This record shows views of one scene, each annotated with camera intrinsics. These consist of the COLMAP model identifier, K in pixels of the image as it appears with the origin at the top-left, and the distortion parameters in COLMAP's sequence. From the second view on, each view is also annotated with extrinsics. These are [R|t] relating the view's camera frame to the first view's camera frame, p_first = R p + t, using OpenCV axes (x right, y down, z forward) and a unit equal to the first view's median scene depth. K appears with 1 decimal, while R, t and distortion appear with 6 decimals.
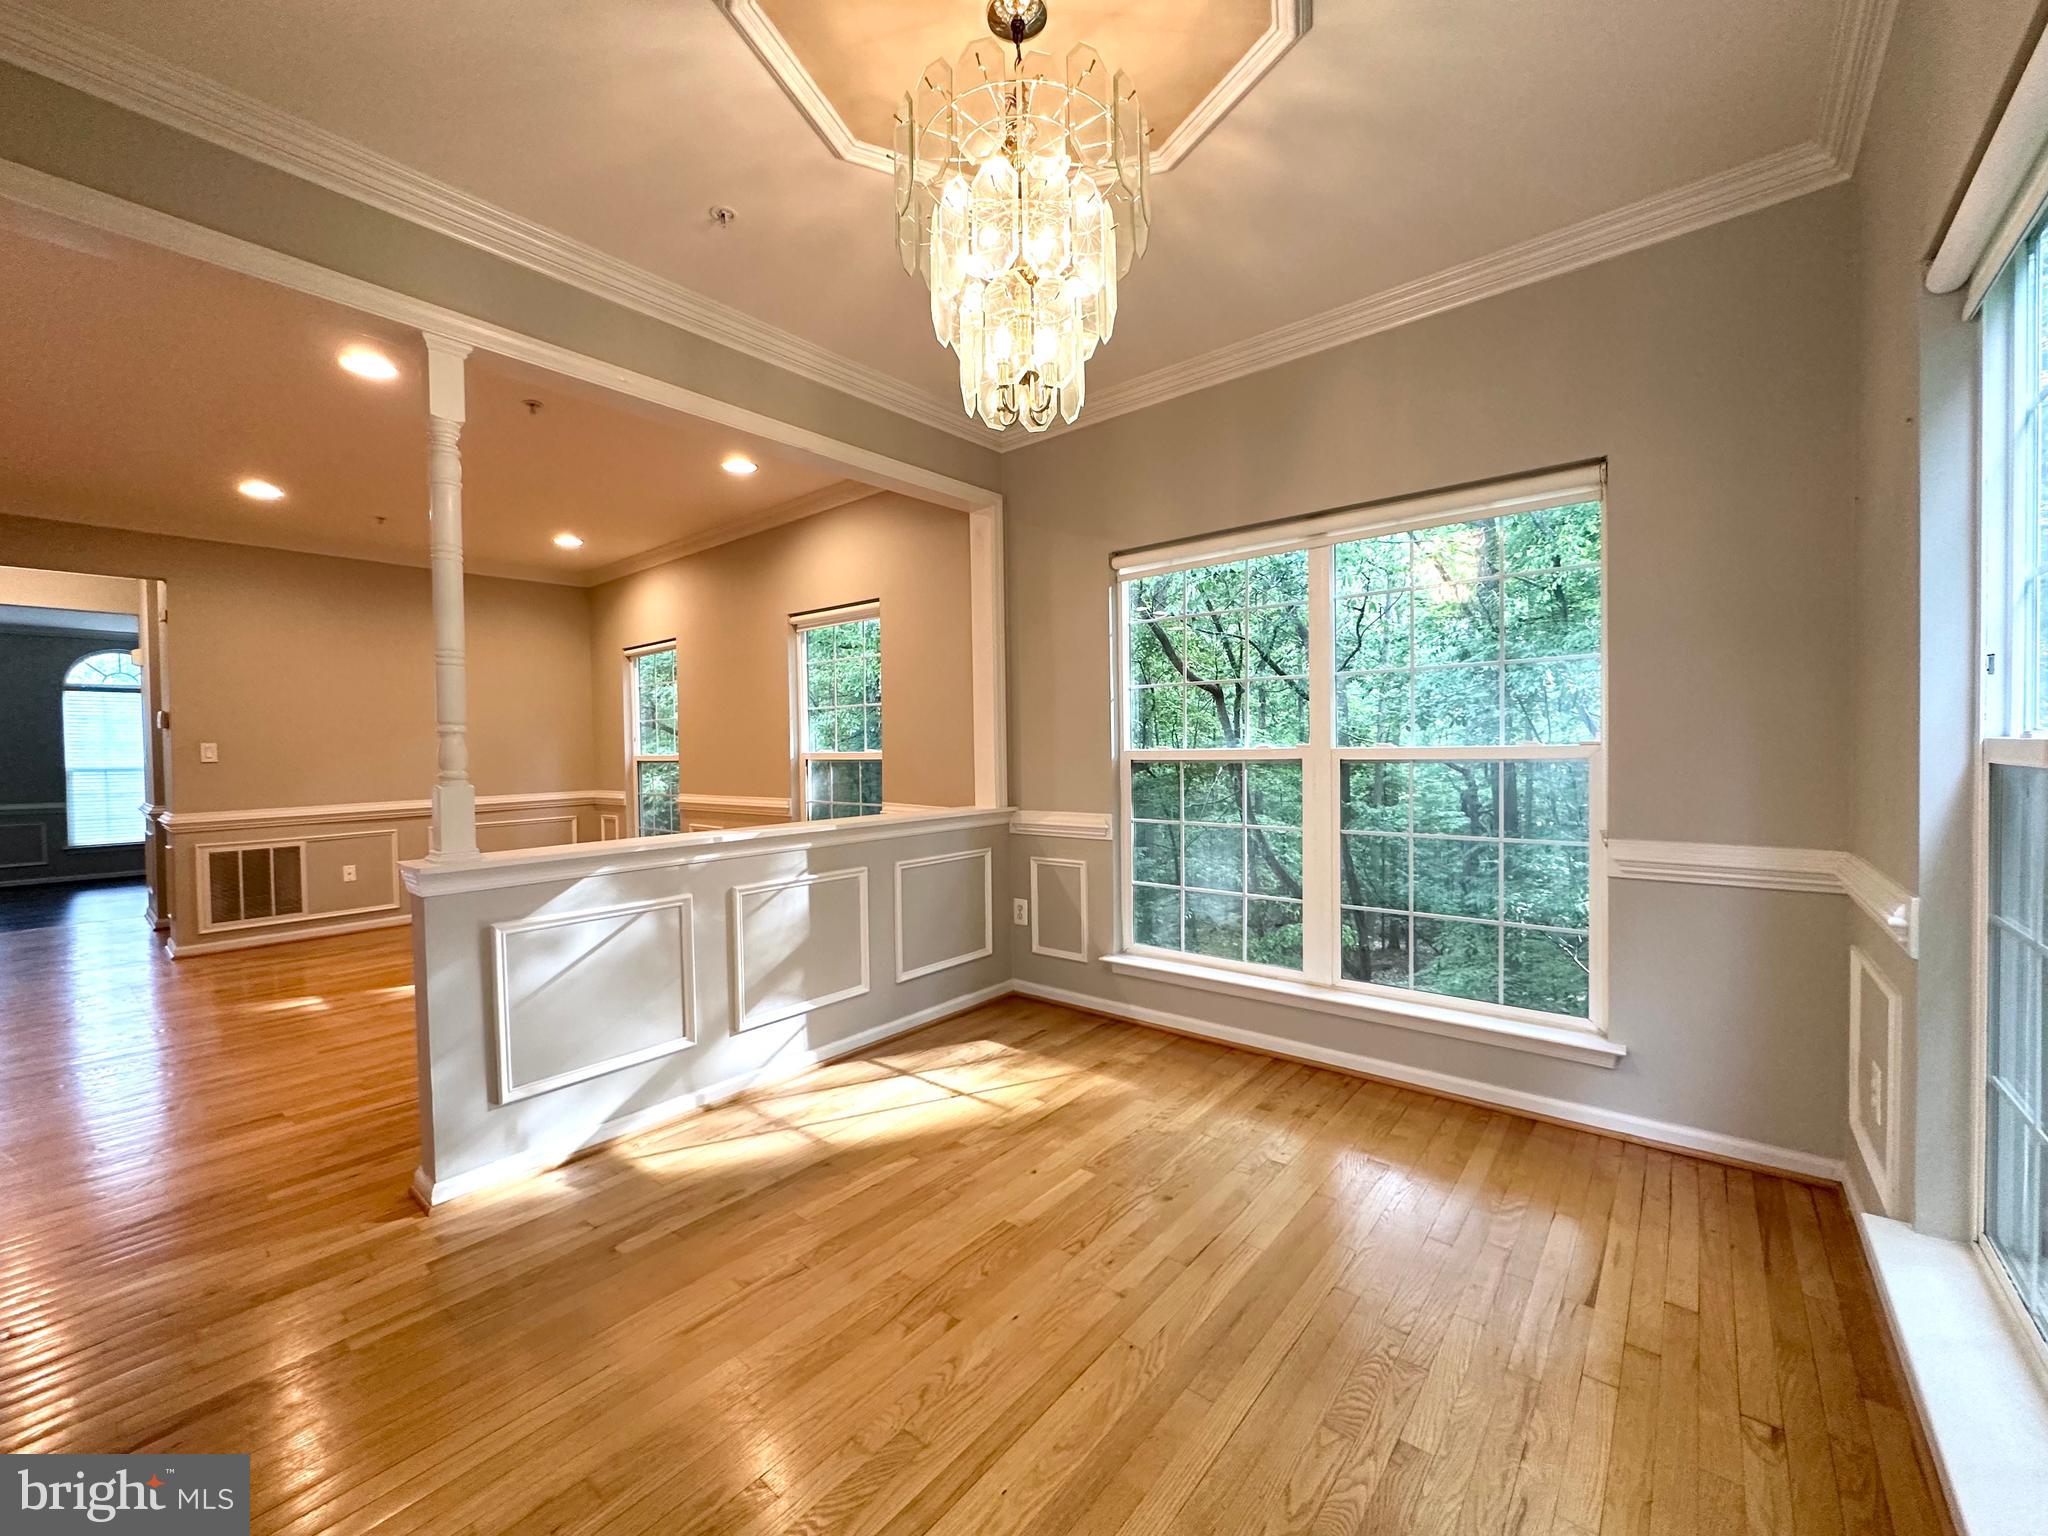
lens RADIAL K [[816.4, 0, 1023.0], [0, 816.4, 768.4], [0, 0, 1]] dist [-0.003457, 0.000446]
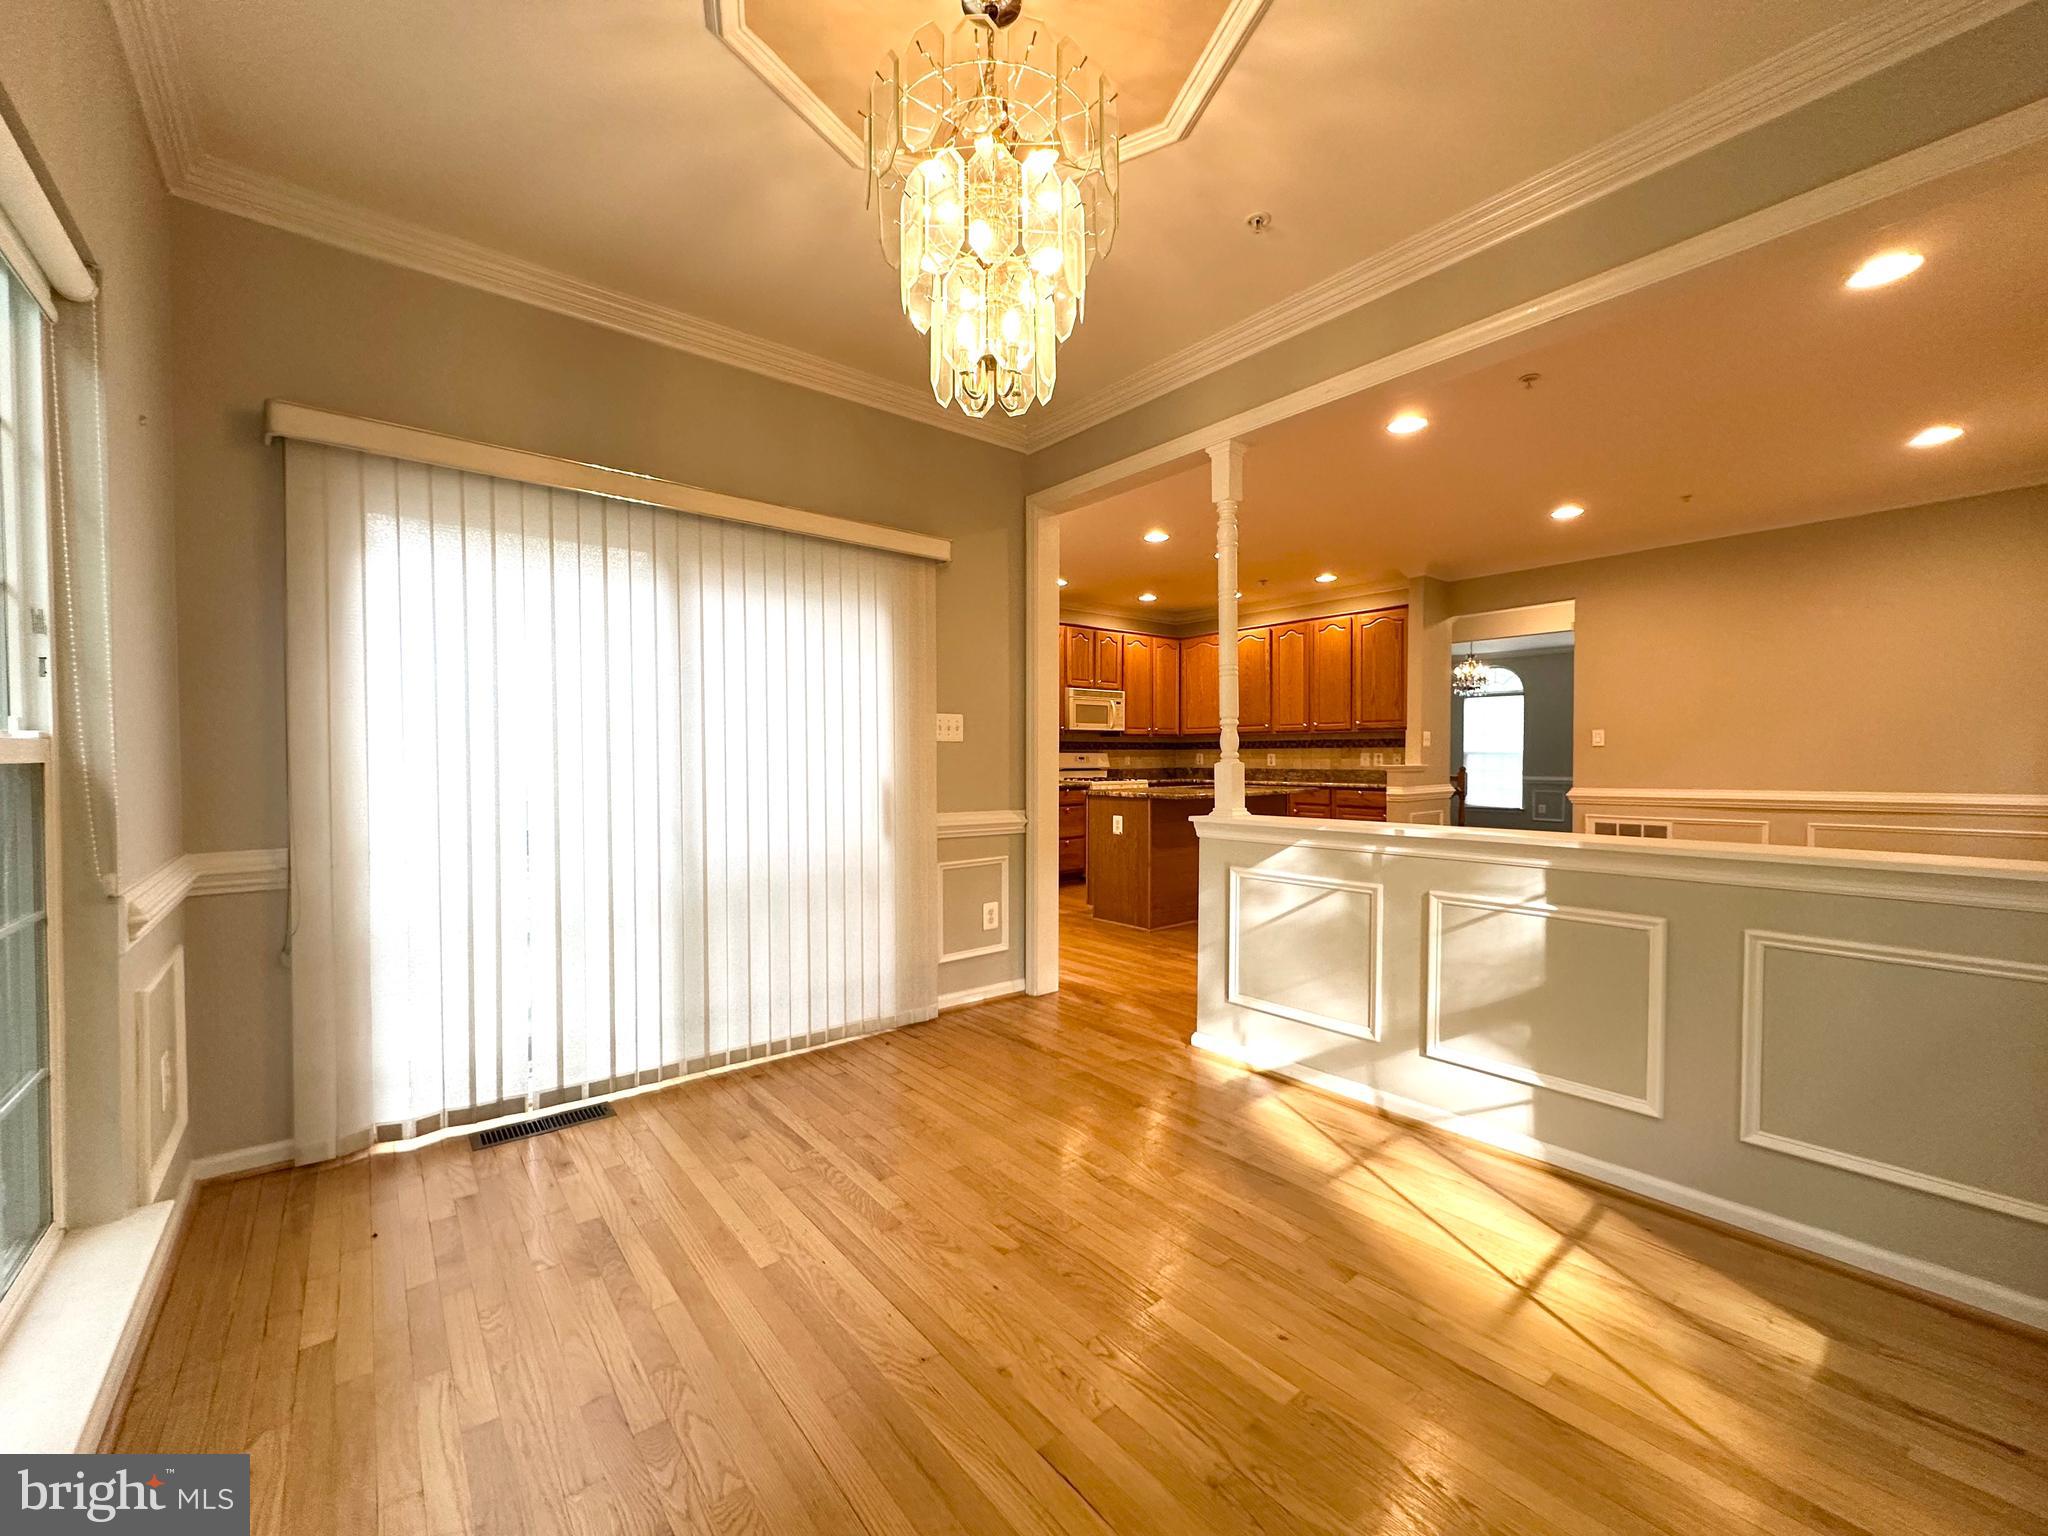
lens RADIAL K [[818.8, 0, 1022.7], [0, 818.8, 768.1], [0, 0, 1]] dist [-0.004824, 0.000579]
pose [[-0.189501, 0.033424, -0.981312, 0.602353], [-0.015743, 0.999189, 0.037073, -0.011673], [0.981754, 0.022475, -0.188821, 0.751383]]
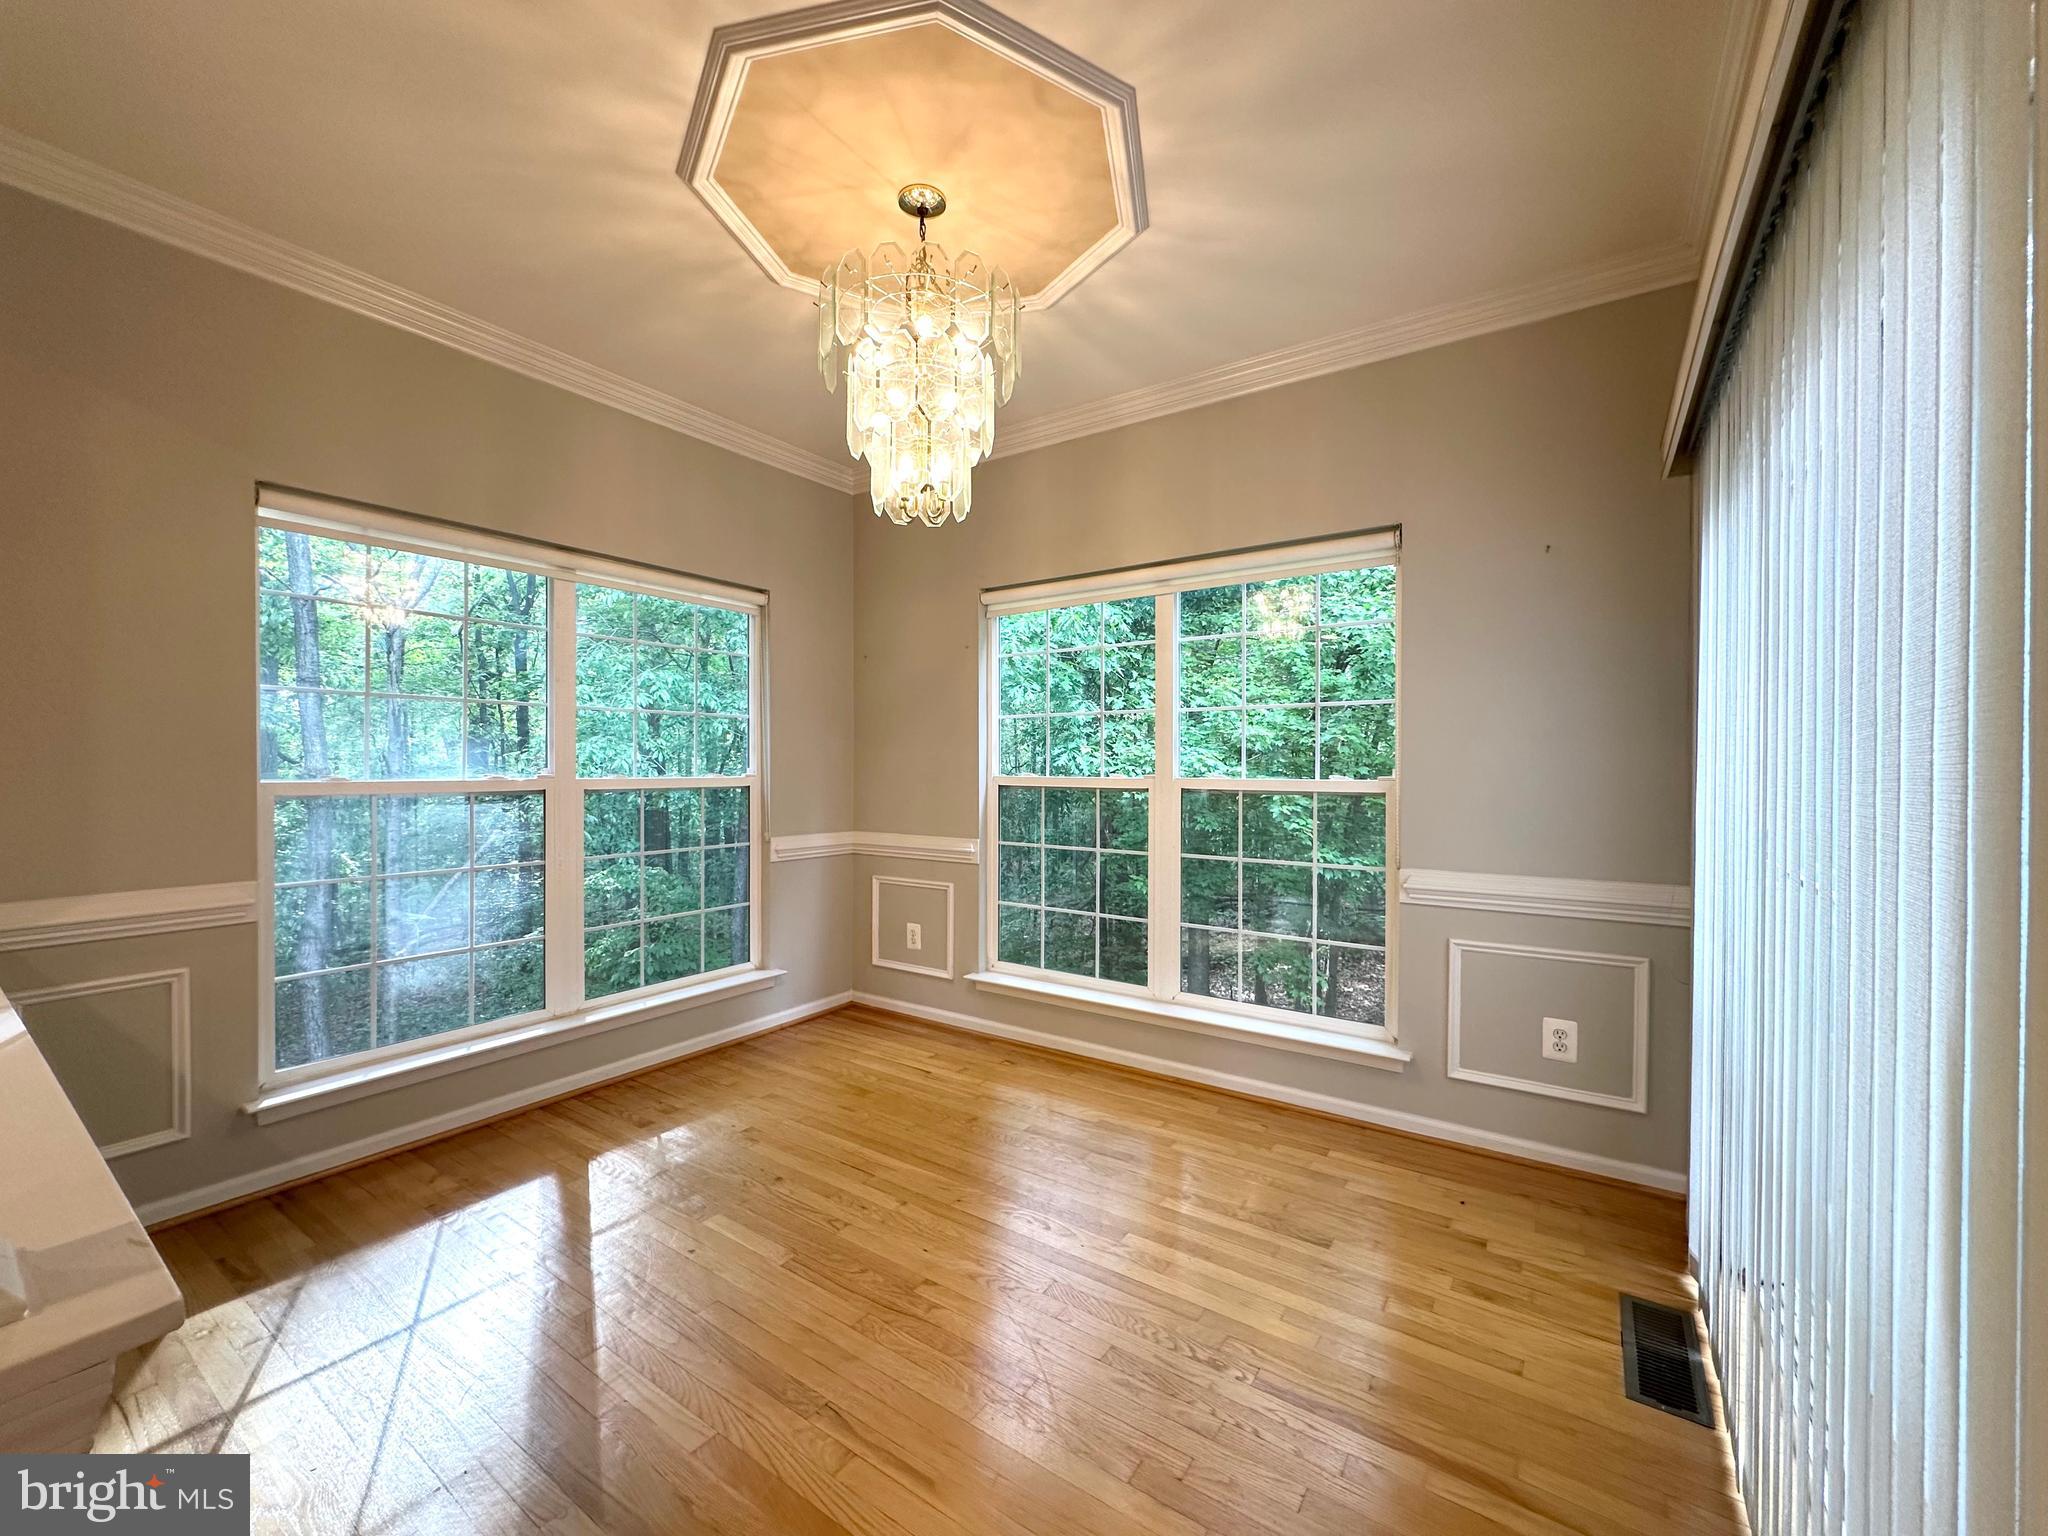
lens RADIAL K [[816.4, 0, 1023.0], [0, 816.4, 768.4], [0, 0, 1]] dist [-0.003457, 0.000446]
pose [[-0.091250, 0.009396, 0.995784, -0.767216], [0.022458, 0.999721, -0.007375, -0.019010], [-0.995575, 0.021691, -0.091435, 0.588220]]
